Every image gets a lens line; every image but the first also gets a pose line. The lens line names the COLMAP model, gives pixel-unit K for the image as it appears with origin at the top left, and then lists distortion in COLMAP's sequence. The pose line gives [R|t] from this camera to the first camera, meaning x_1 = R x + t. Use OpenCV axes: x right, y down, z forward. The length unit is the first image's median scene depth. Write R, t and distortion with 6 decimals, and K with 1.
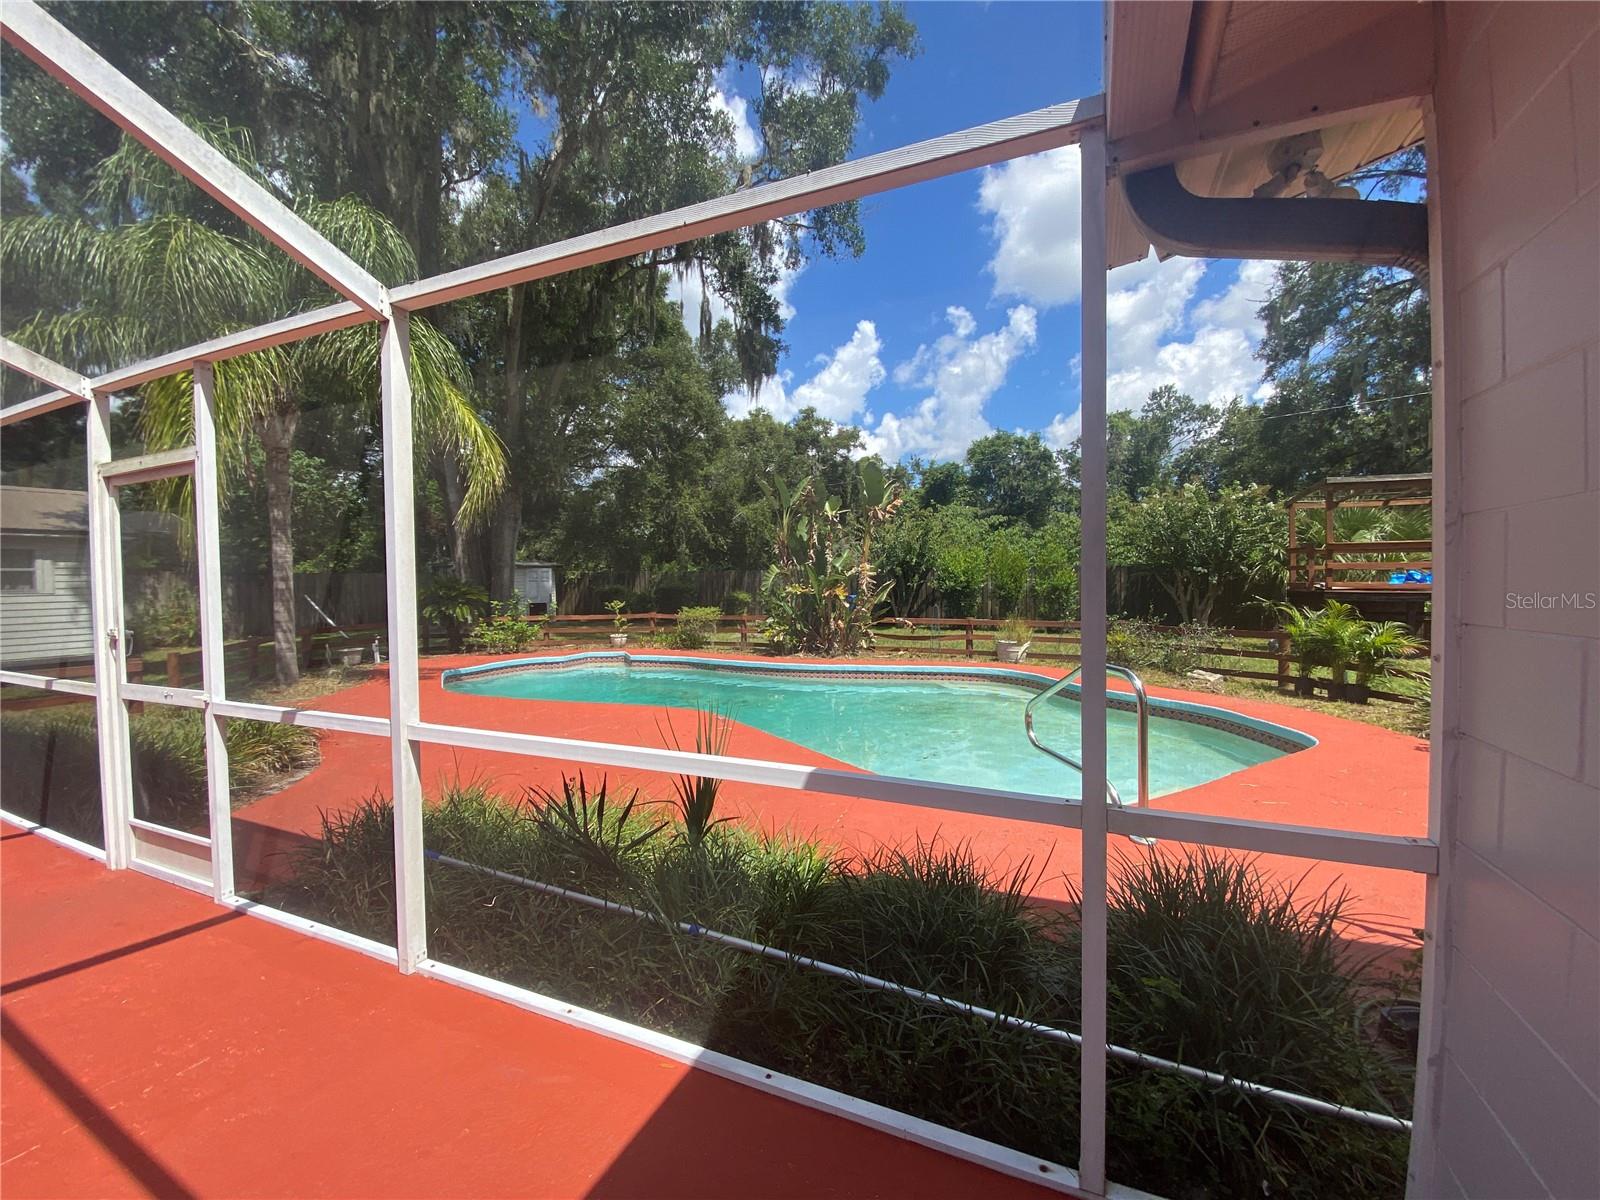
lens RADIAL K [[637.8, 0, 799.1], [0, 637.8, 625.9], [0, 0, 1]] dist [0.021251, -0.018615]
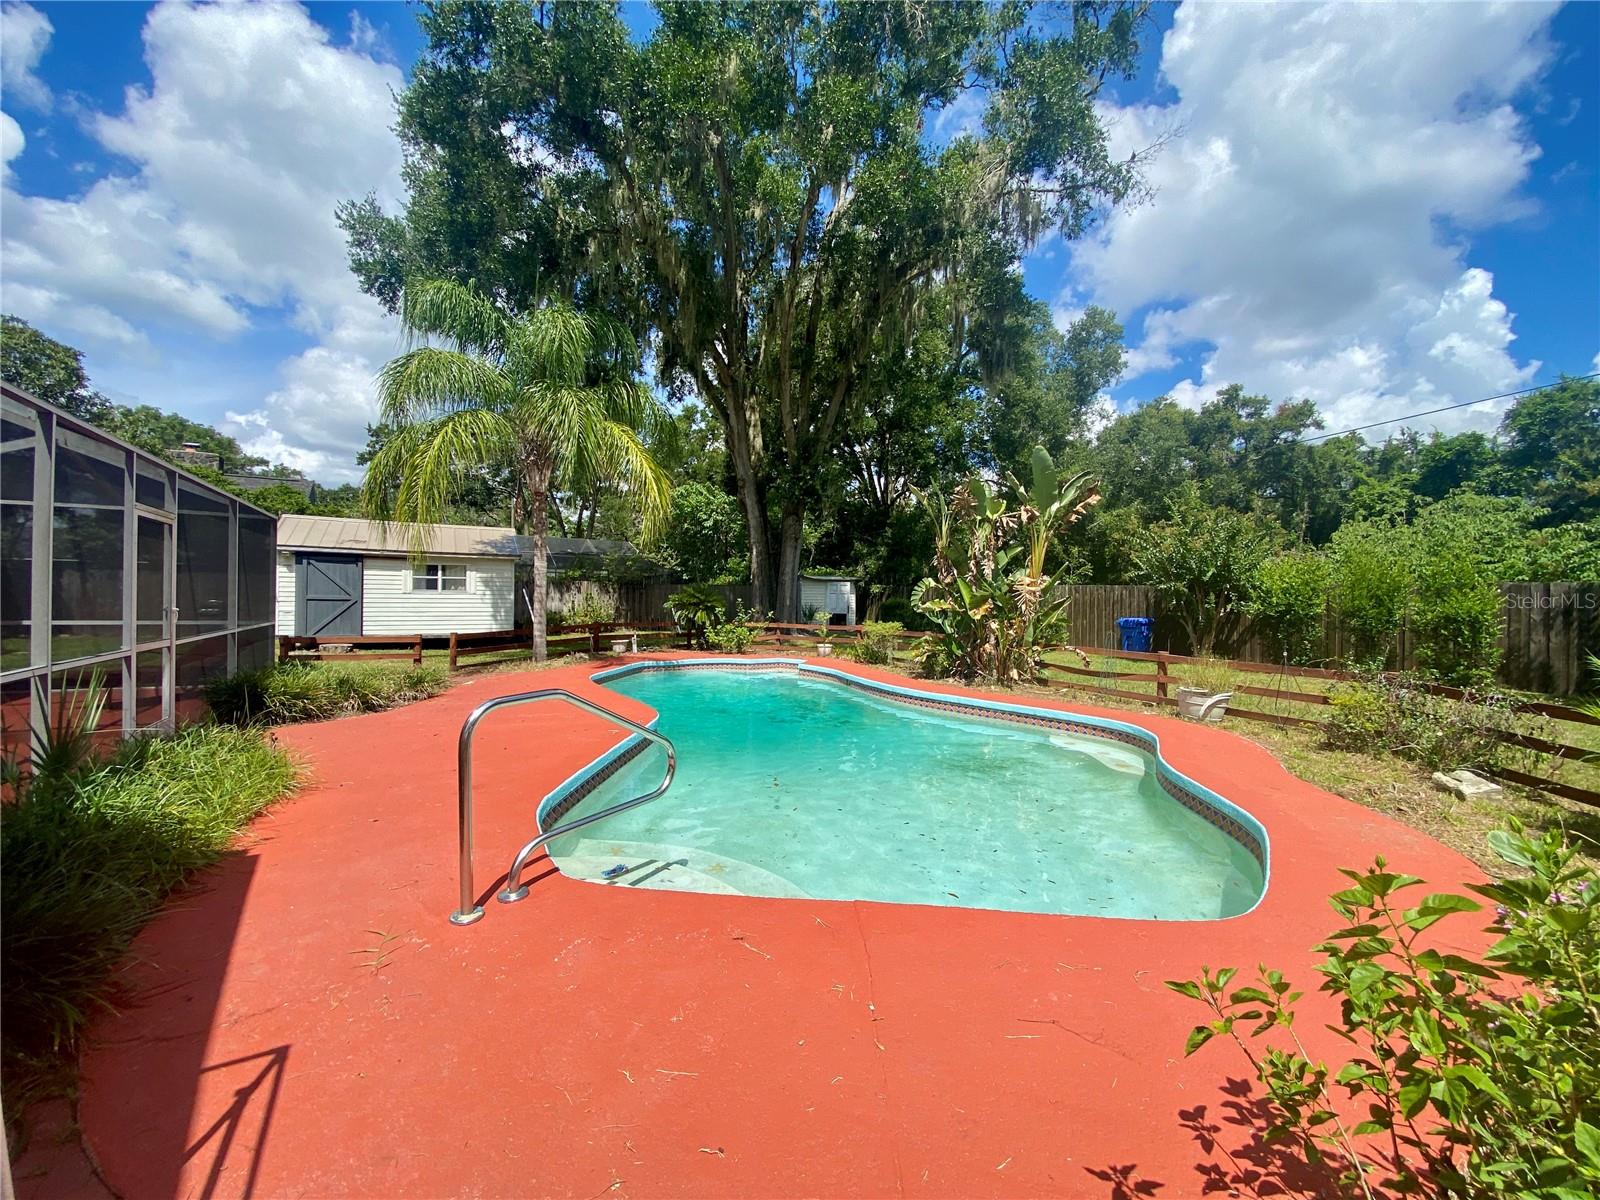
lens RADIAL K [[649.6, 0, 787.2], [0, 649.6, 596.4], [0, 0, 1]] dist [0.024126, -0.020090]
pose [[0.793928, 0.023768, -0.607547, 0.268124], [-0.066689, 0.996611, -0.048160, -0.008321], [0.604343, 0.078752, 0.792823, 0.111224]]
